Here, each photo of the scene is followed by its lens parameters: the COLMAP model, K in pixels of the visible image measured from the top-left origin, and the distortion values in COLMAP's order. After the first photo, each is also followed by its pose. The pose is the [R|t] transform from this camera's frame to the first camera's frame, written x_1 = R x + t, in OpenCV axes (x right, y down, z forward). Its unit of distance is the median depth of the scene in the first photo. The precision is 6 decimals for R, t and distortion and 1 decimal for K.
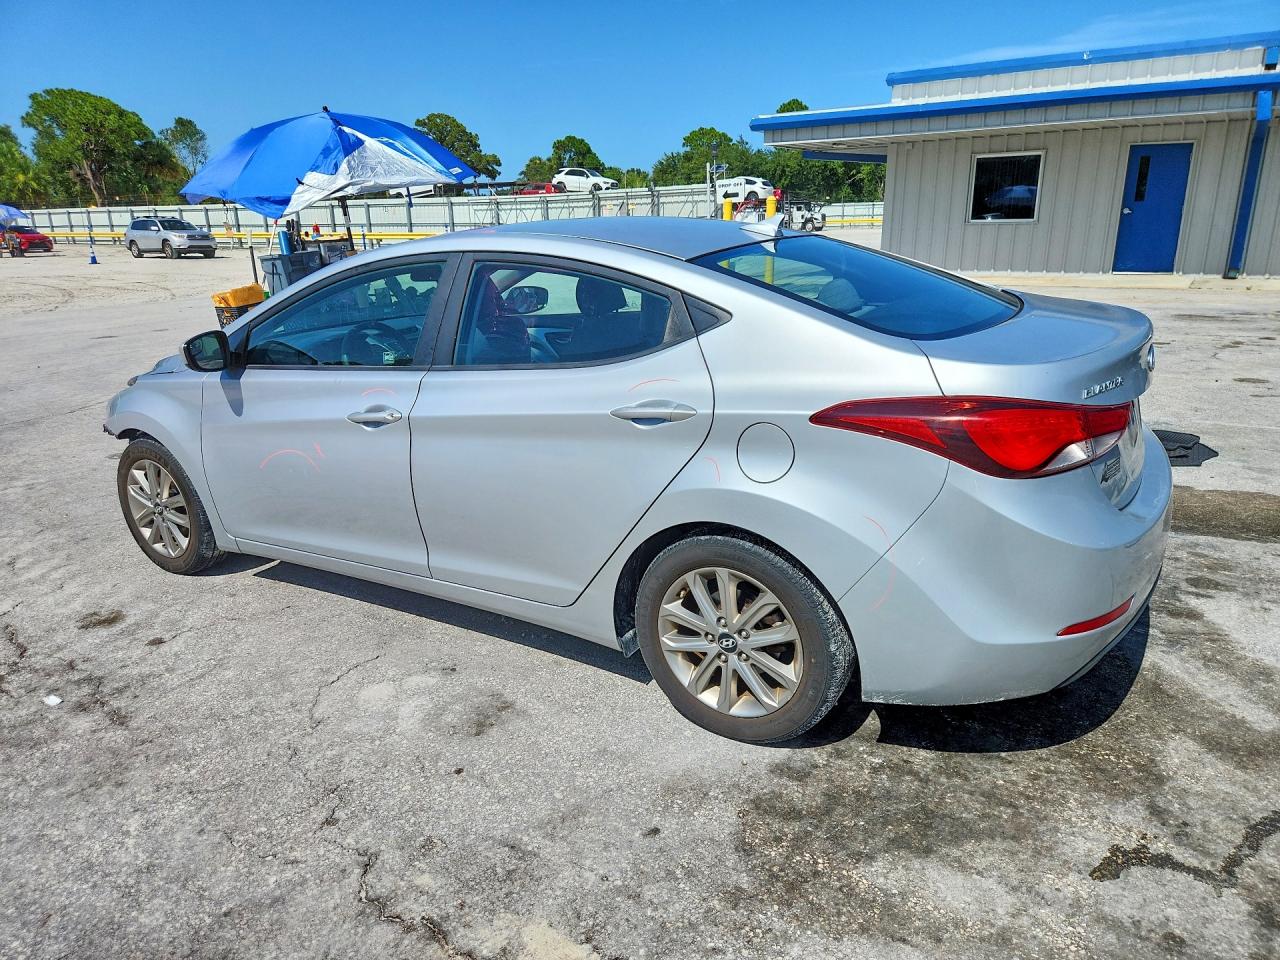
lens RADIAL K [[850.7, 0, 640.0], [0, 850.7, 480.0], [0, 0, 1]] dist [0.068146, -0.055332]
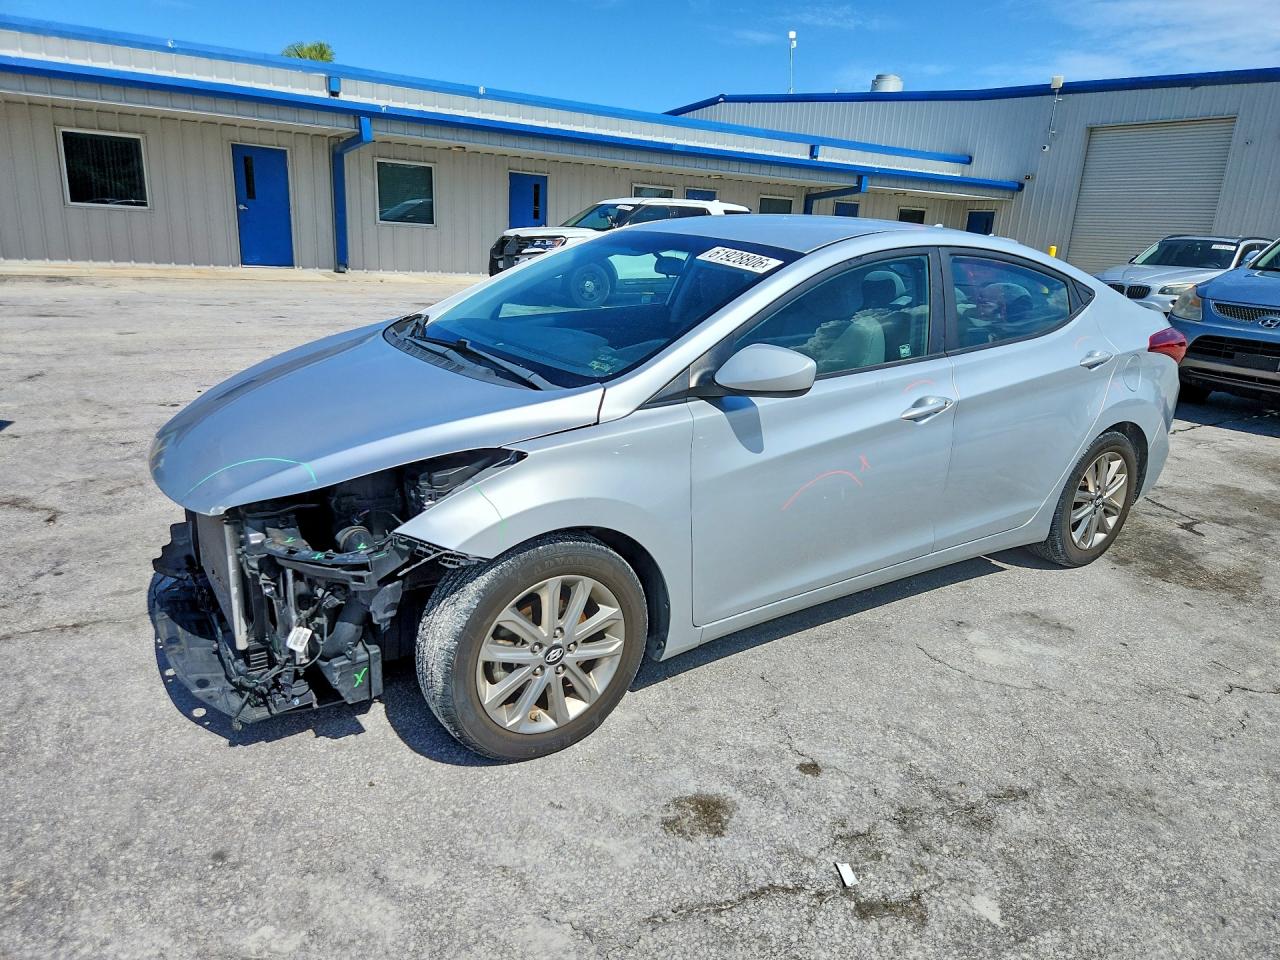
lens RADIAL K [[850.7, 0, 640.0], [0, 850.7, 480.0], [0, 0, 1]] dist [0.068146, -0.055332]
pose [[0.402433, -0.217054, 0.889346, -1.193361], [0.209572, 0.967529, 0.141303, -0.181106], [-0.891138, 0.129517, 0.434854, 0.766218]]
